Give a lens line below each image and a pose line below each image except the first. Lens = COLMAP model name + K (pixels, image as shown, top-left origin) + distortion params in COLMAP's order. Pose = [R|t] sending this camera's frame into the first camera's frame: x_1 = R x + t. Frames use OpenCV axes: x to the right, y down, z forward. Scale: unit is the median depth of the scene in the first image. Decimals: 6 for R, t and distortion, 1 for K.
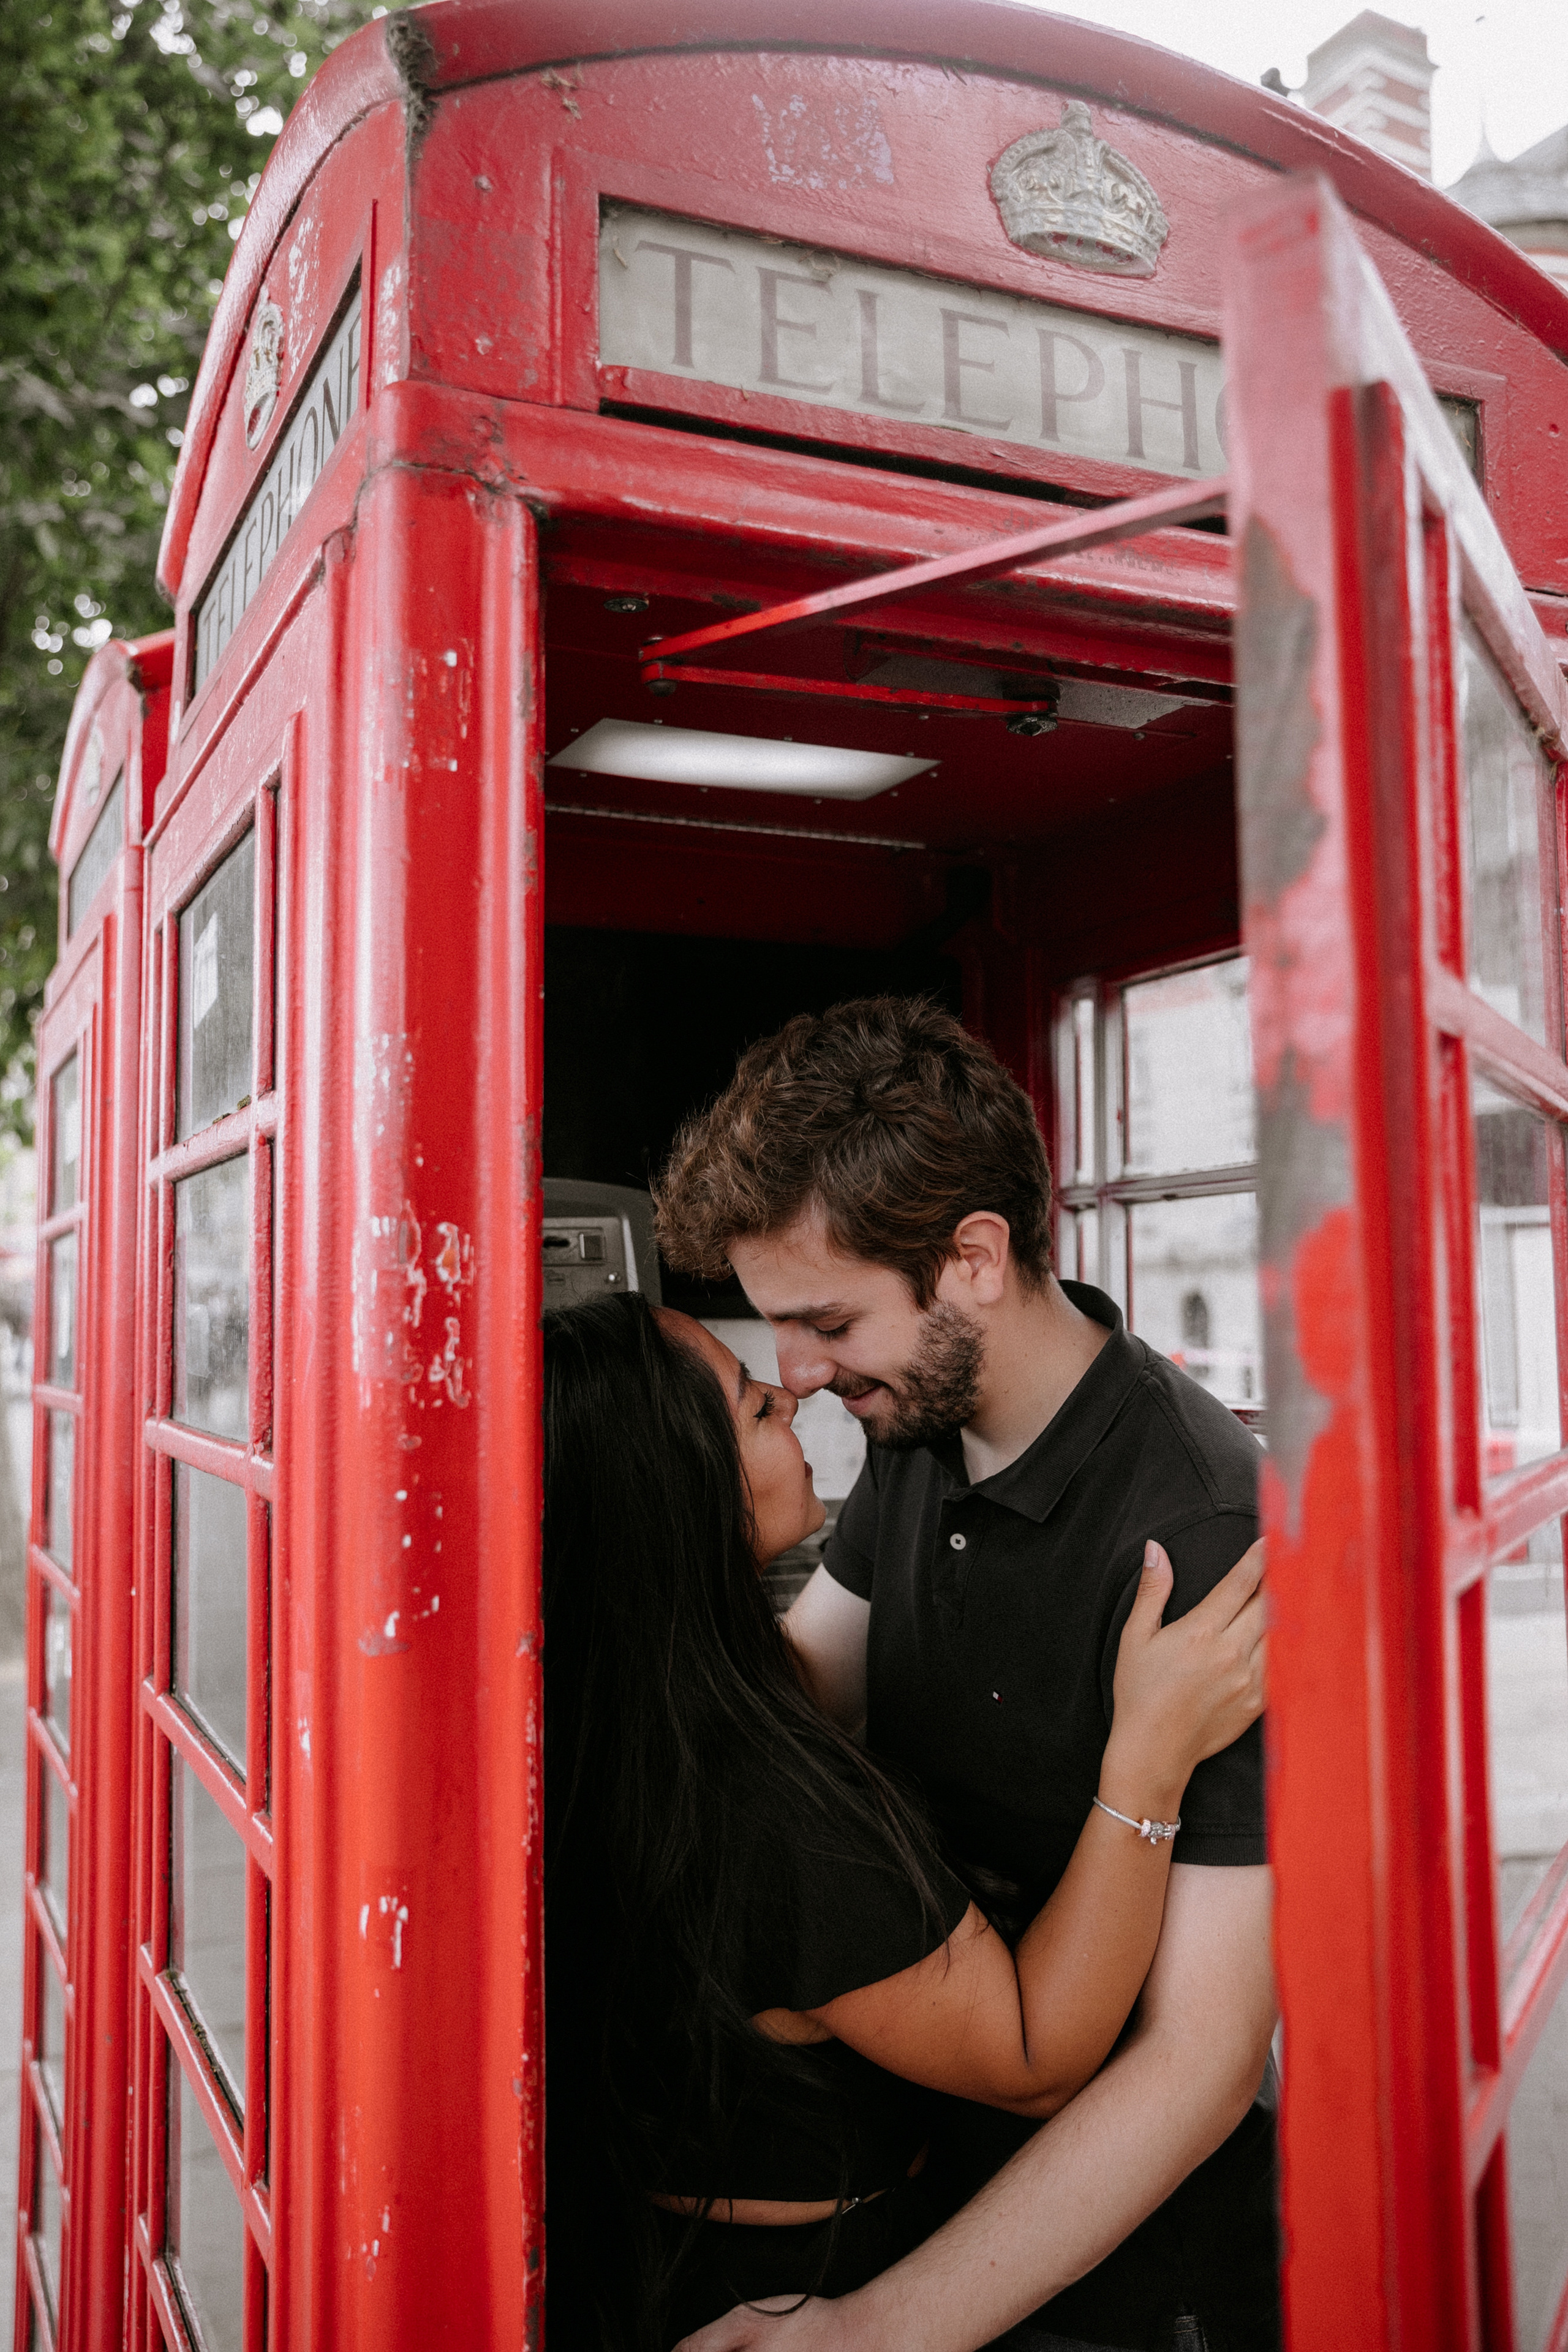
lens RADIAL K [[1998.9, 0, 766.3], [0, 1998.9, 1211.8], [0, 0, 1]] dist [0.004457, 0.004724]
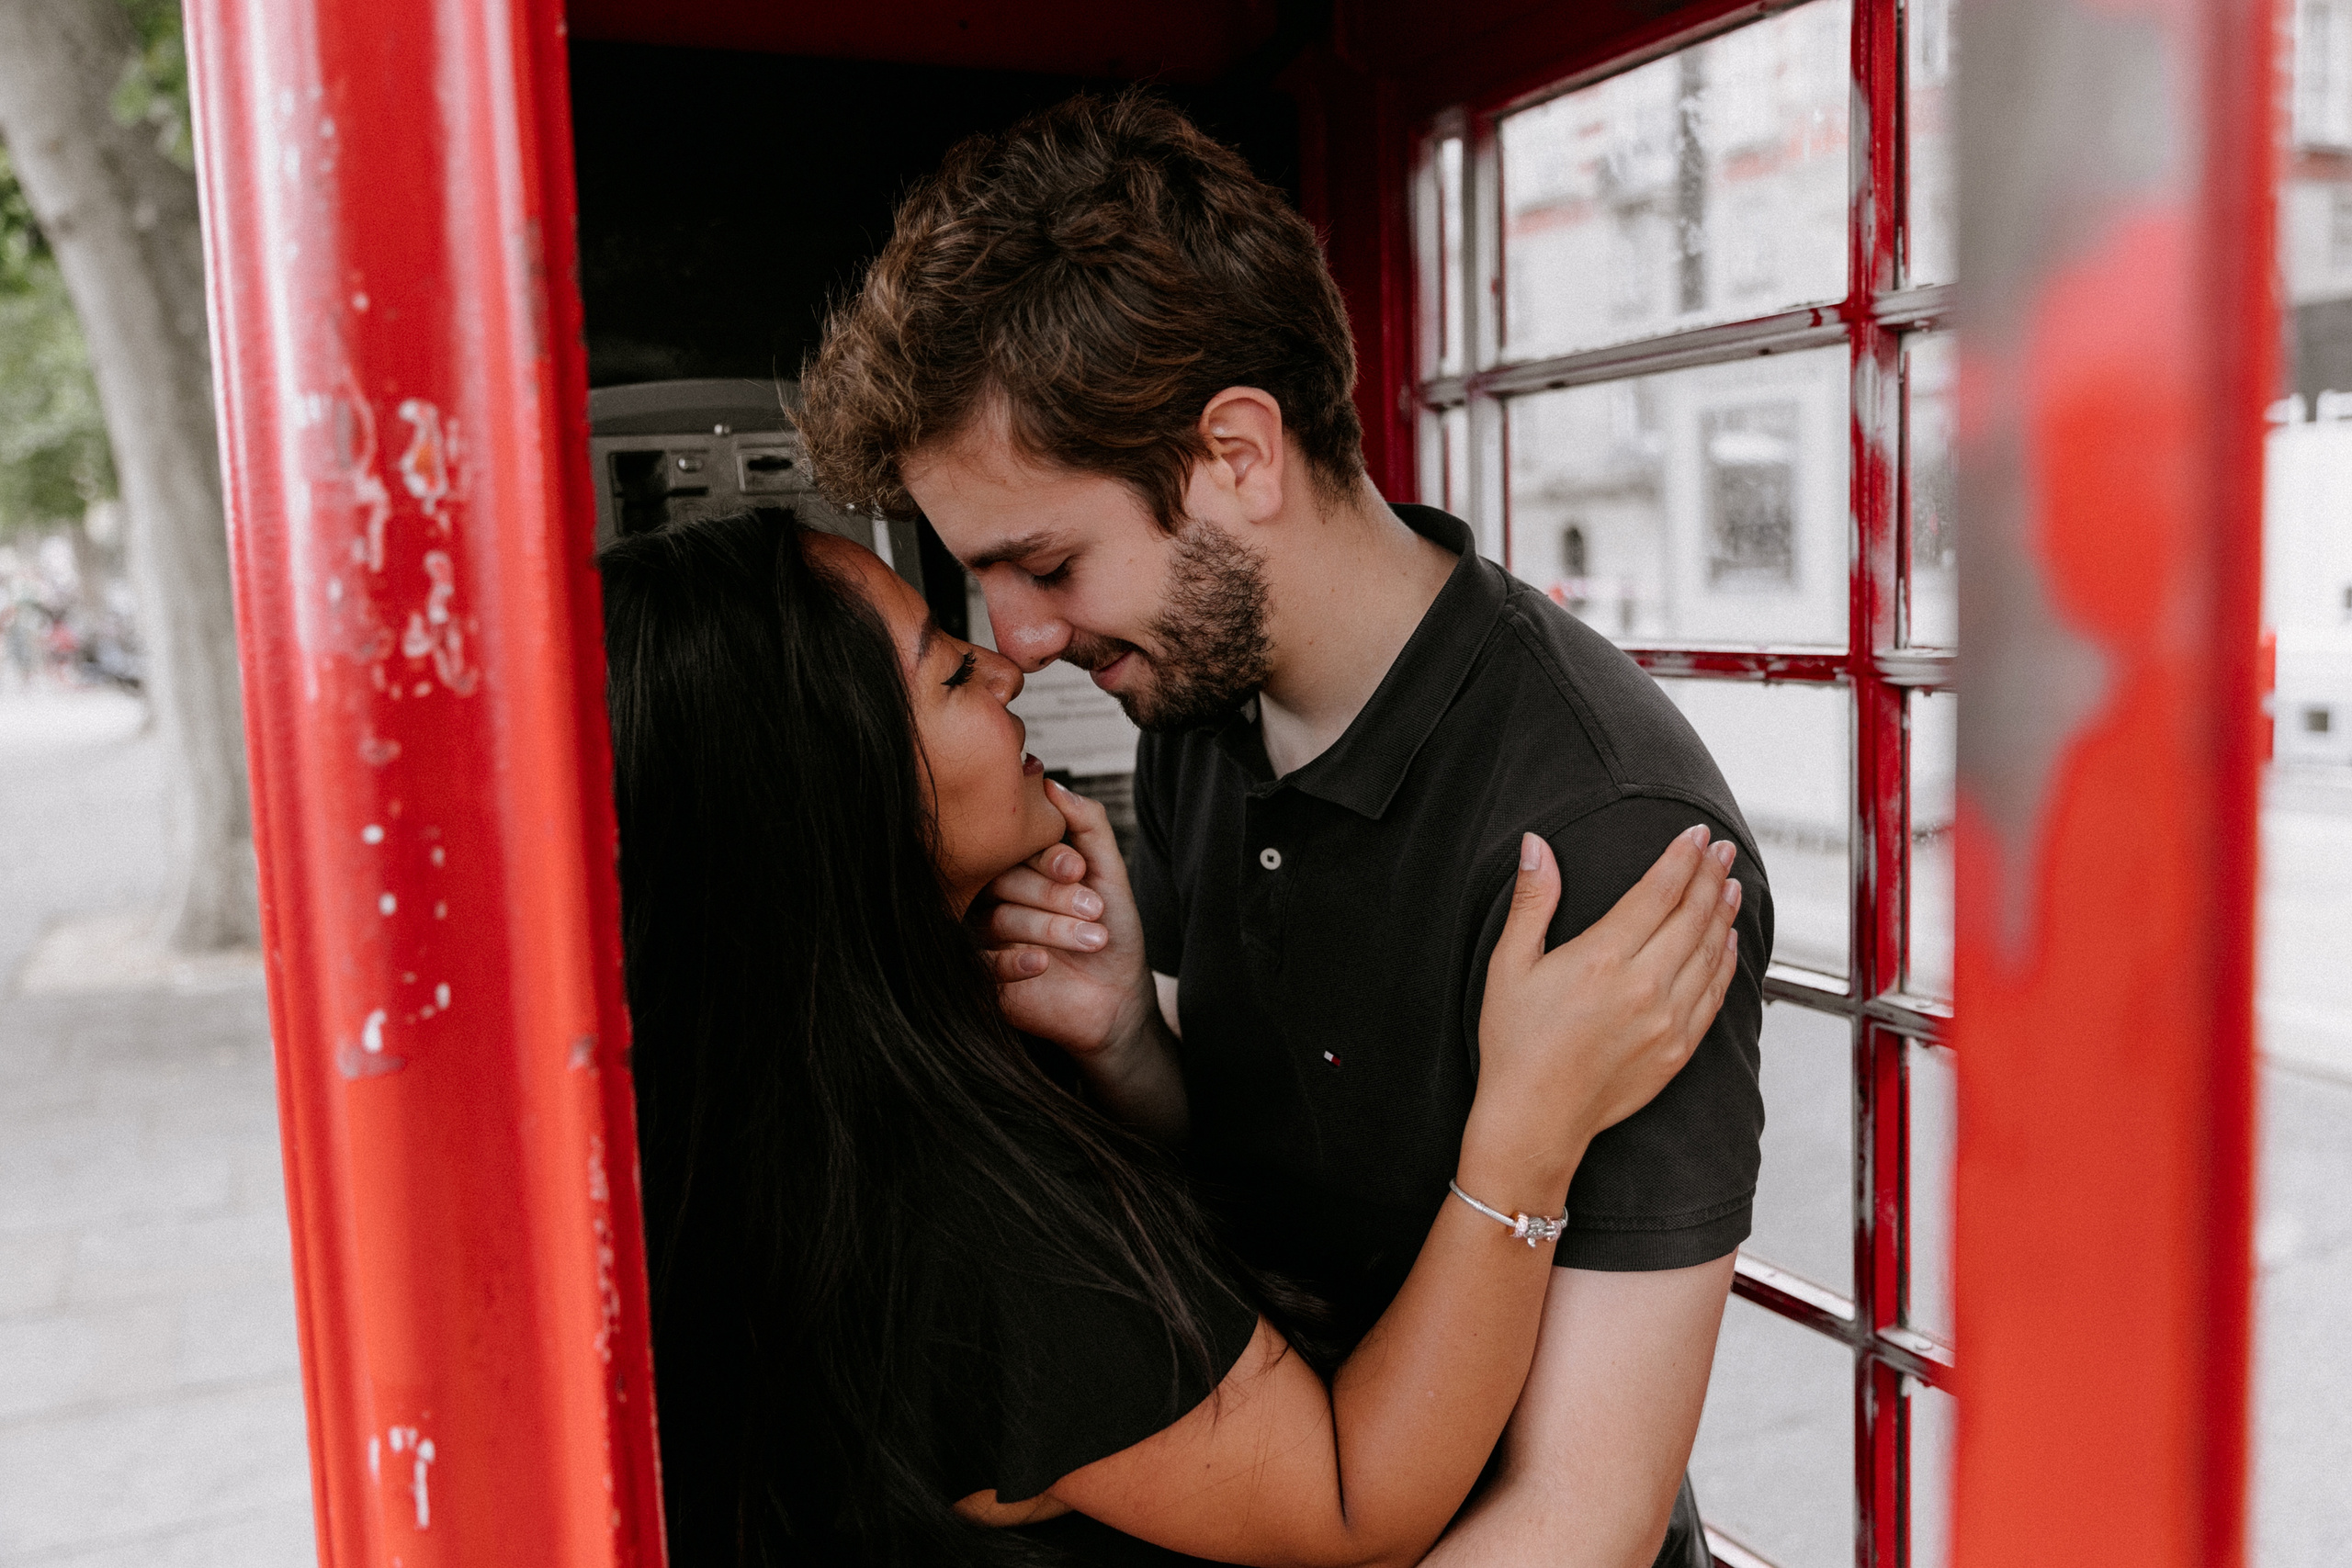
lens RADIAL K [[1998.7, 0, 1178.2], [0, 1998.7, 760.3], [0, 0, 1]] dist [0.004457, 0.004724]
pose [[0.999443, -0.030361, 0.013827, 0.066032], [0.027929, 0.988142, 0.150980, 0.028464], [-0.018247, -0.150510, 0.988440, 0.360351]]
